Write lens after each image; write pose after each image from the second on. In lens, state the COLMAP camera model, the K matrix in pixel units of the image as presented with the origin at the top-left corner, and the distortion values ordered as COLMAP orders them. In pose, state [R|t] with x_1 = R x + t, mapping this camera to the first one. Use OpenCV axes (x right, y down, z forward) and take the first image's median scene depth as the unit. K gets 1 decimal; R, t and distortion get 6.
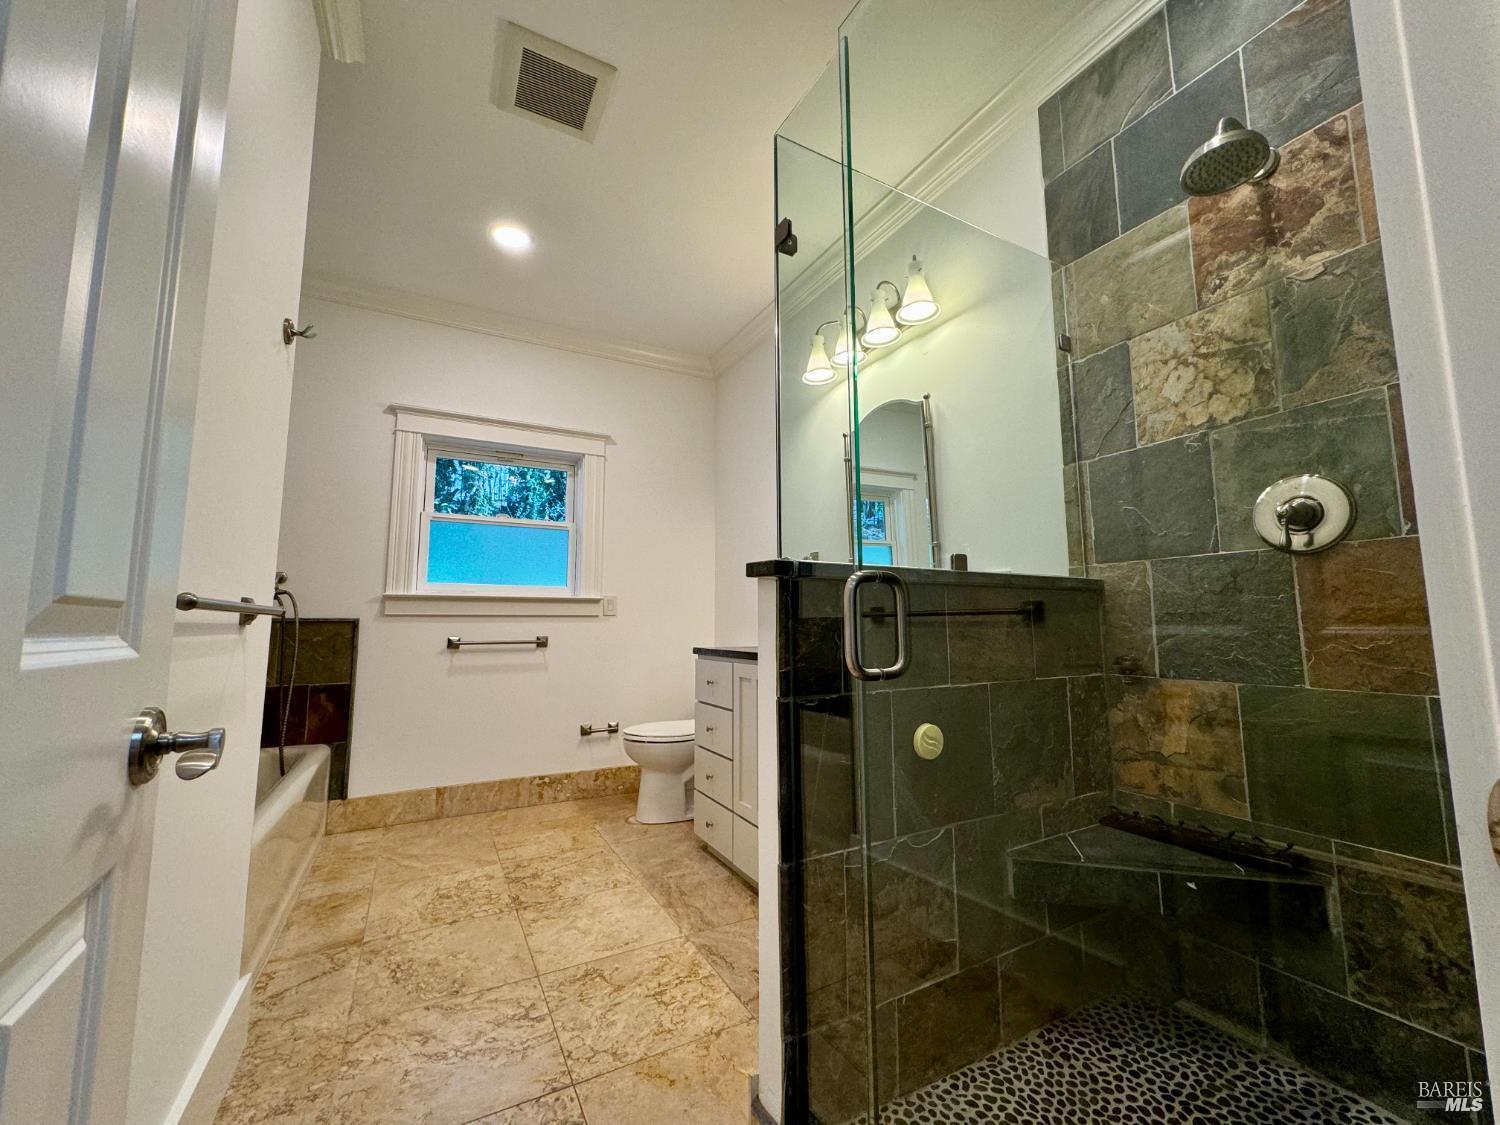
lens RADIAL K [[597.2, 0, 748.6], [0, 597.2, 558.0], [0, 0, 1]] dist [-0.002590, 0.000532]
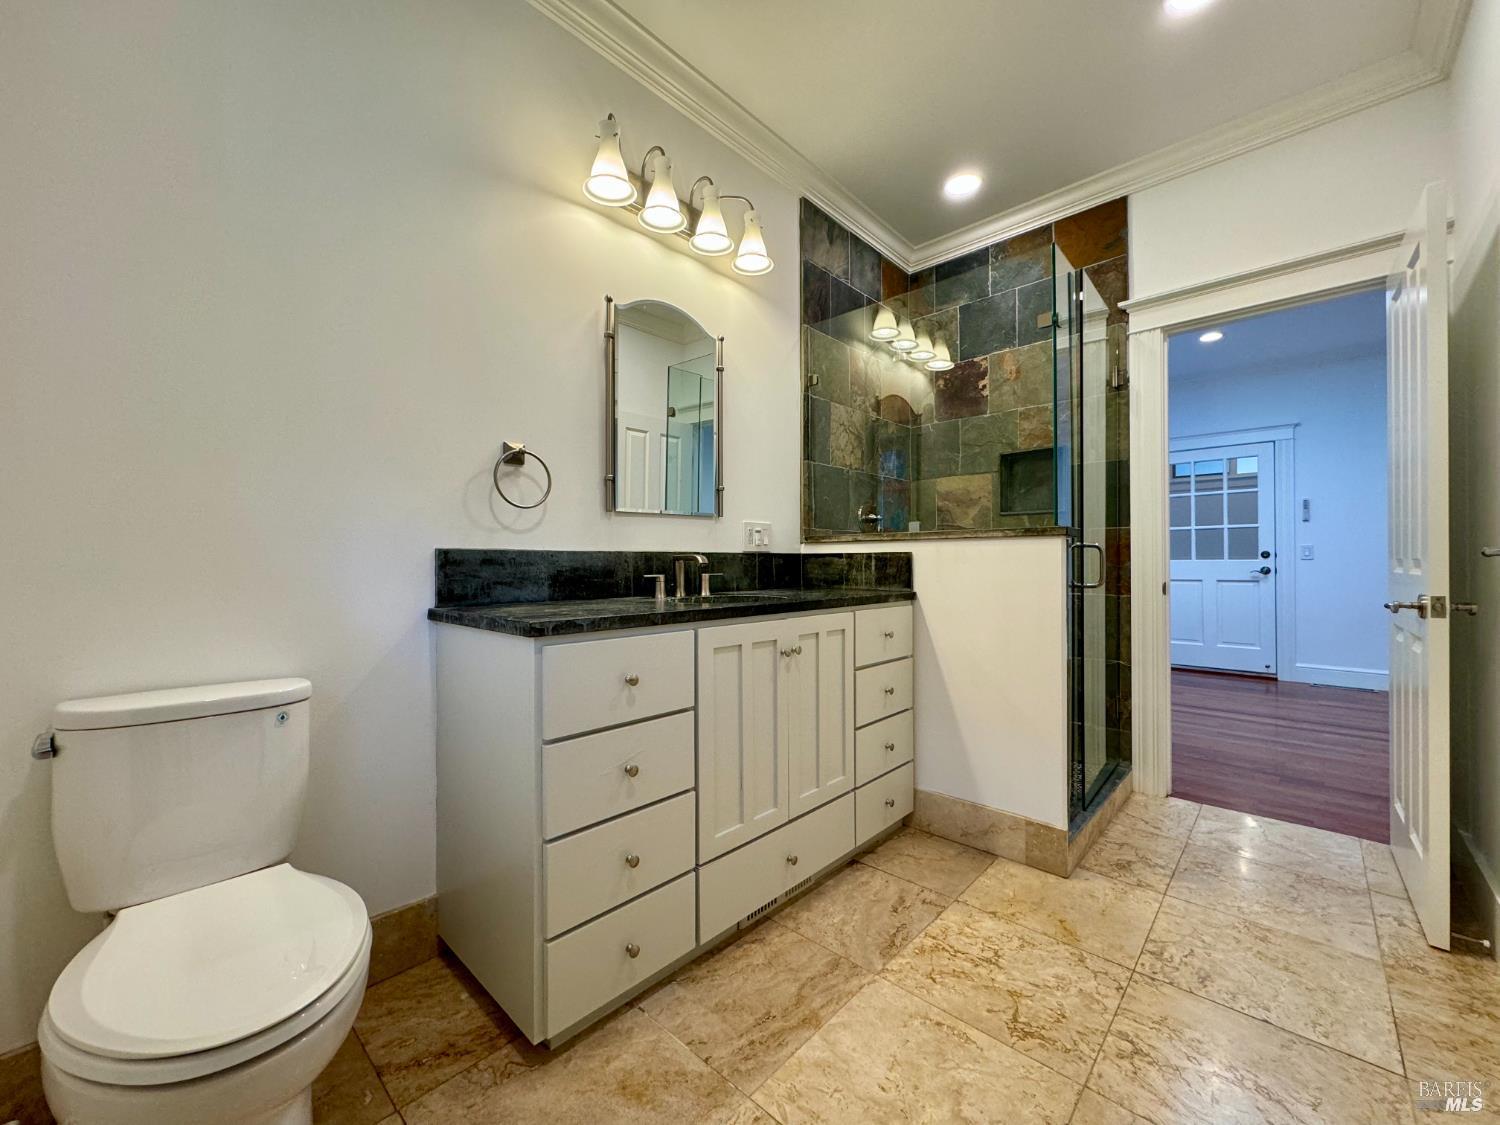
lens RADIAL K [[597.2, 0, 747.5], [0, 597.2, 557.4], [0, 0, 1]] dist [-0.002590, 0.000532]
pose [[-0.316244, 0.010659, 0.948618, -0.651392], [-0.101906, 0.993769, -0.045139, 0.131437], [-0.943189, -0.110944, -0.313187, 1.215397]]
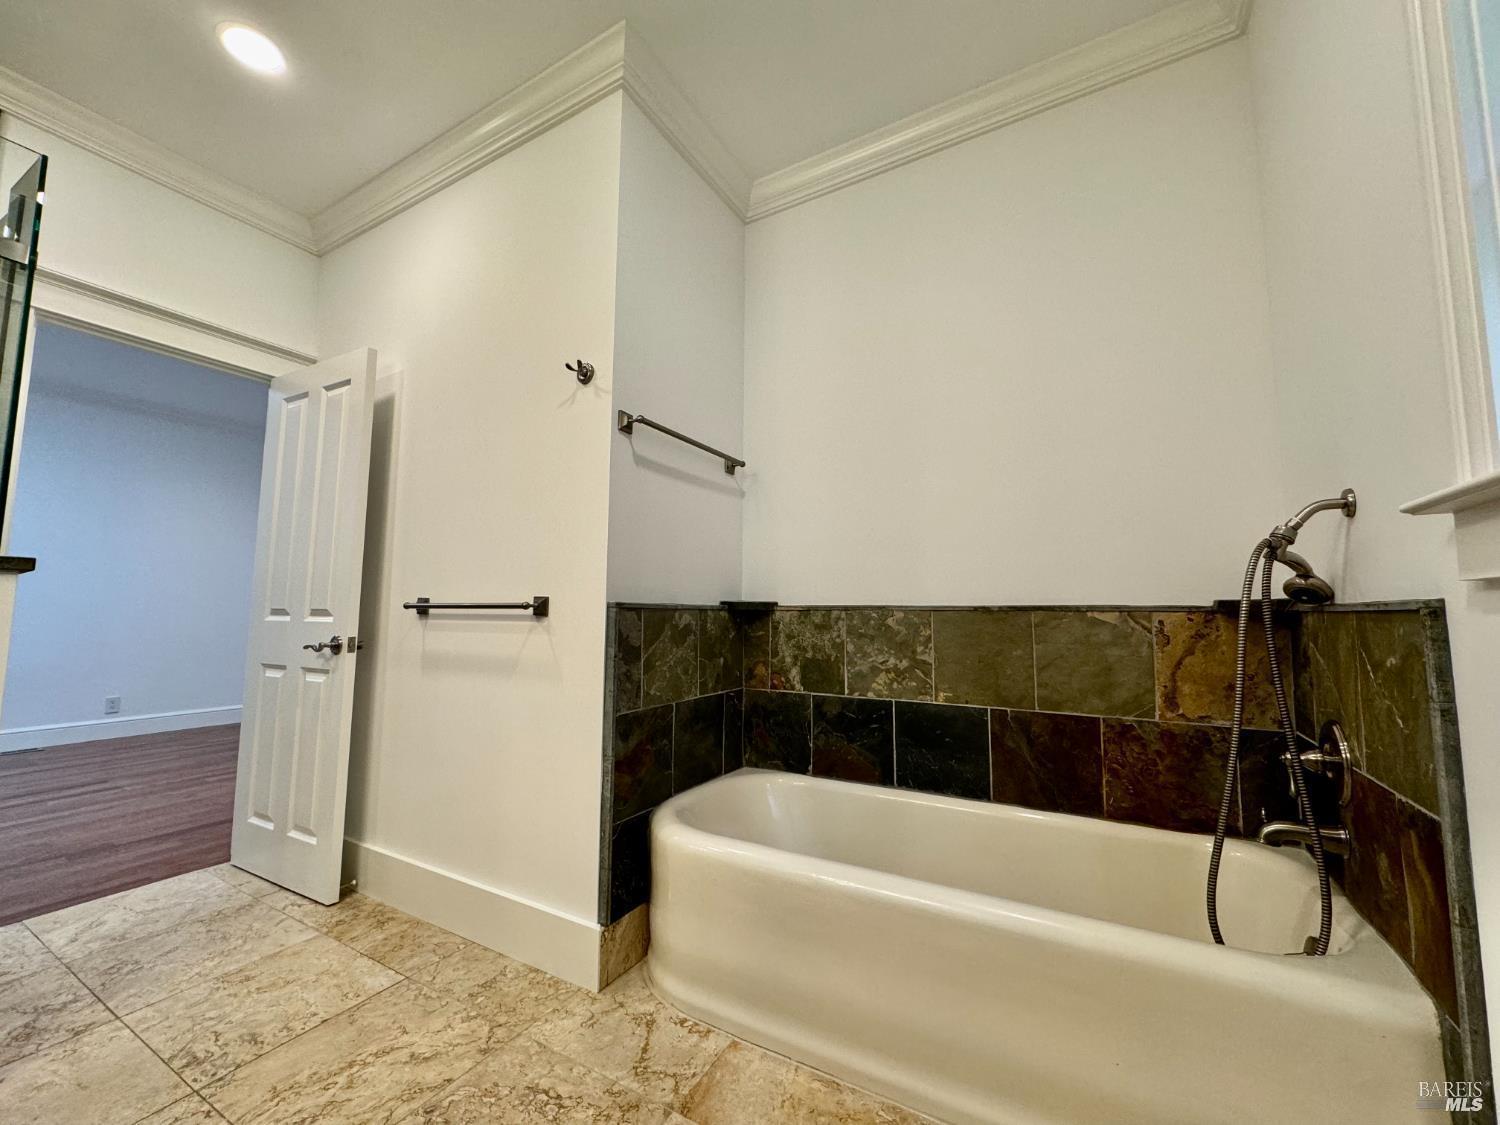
lens RADIAL K [[597.2, 0, 750.1], [0, 597.2, 556.8], [0, 0, 1]] dist [-0.002590, 0.000532]
pose [[-0.846942, -0.051920, -0.529145, -0.284697], [0.055454, 0.981167, -0.185032, 0.149355], [0.528786, -0.186055, -0.828112, 1.388006]]
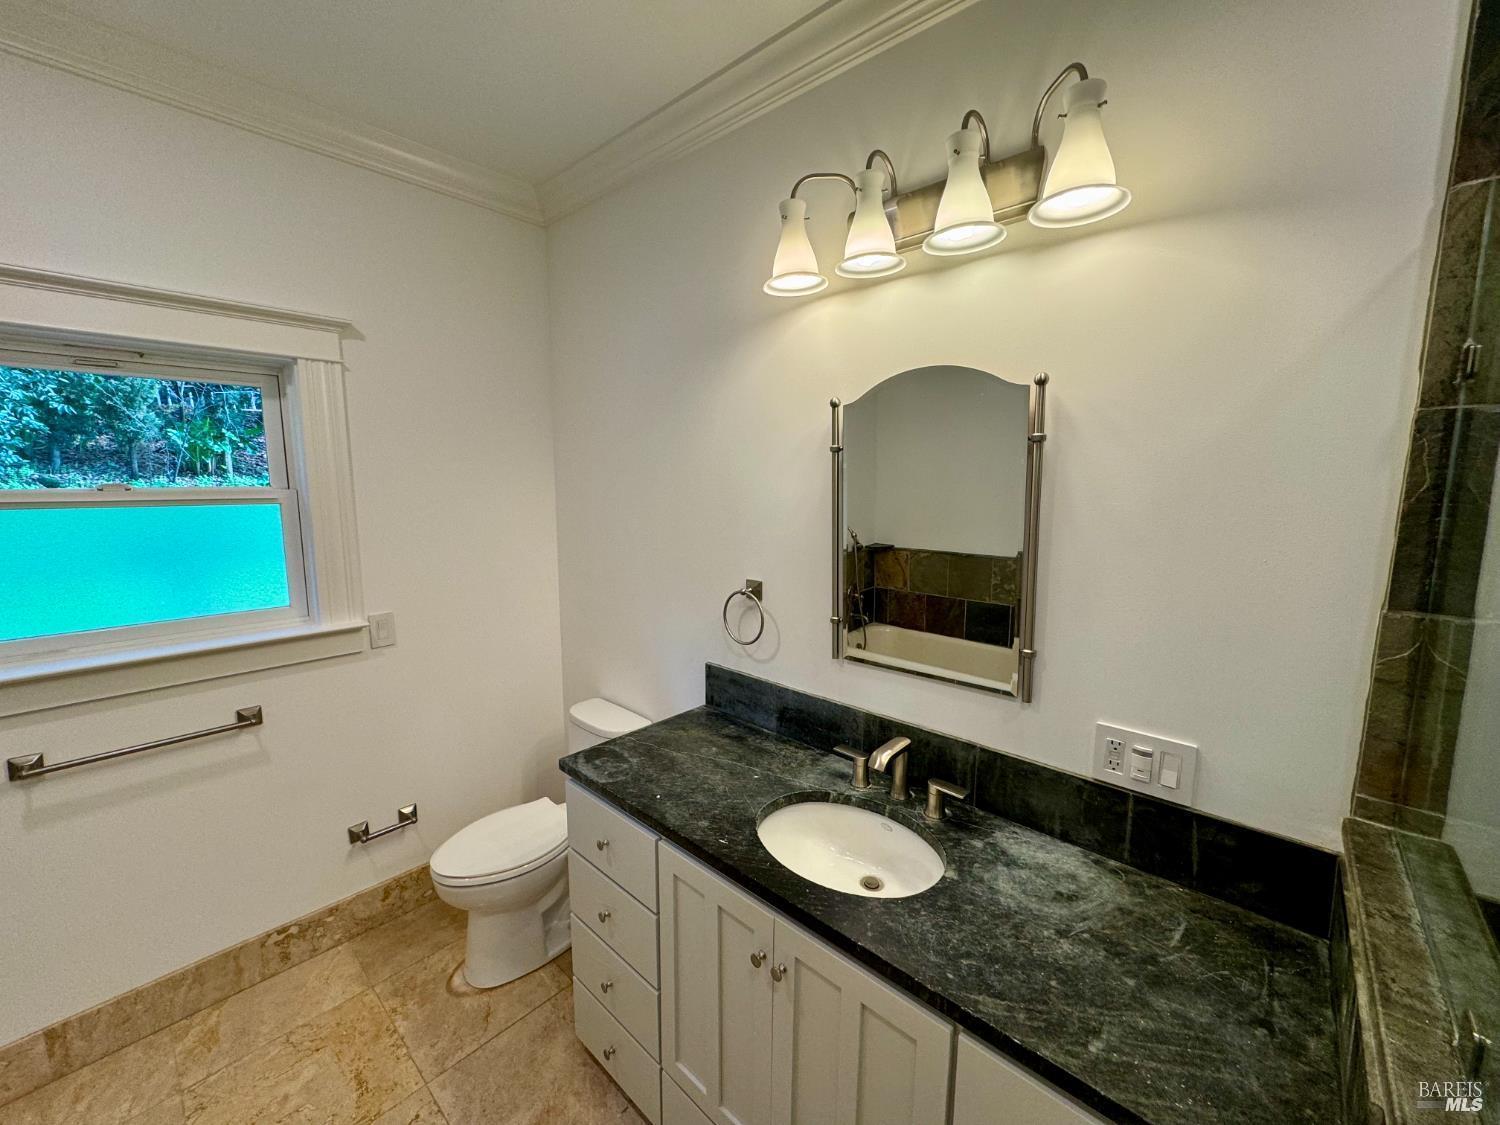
lens RADIAL K [[597.2, 0, 750.0], [0, 597.2, 557.7], [0, 0, 1]] dist [-0.002590, 0.000532]
pose [[0.943369, -0.037507, 0.329619, -0.125254], [-0.043997, 0.970666, 0.236373, -0.228924], [-0.328816, -0.237489, 0.914046, 0.557499]]
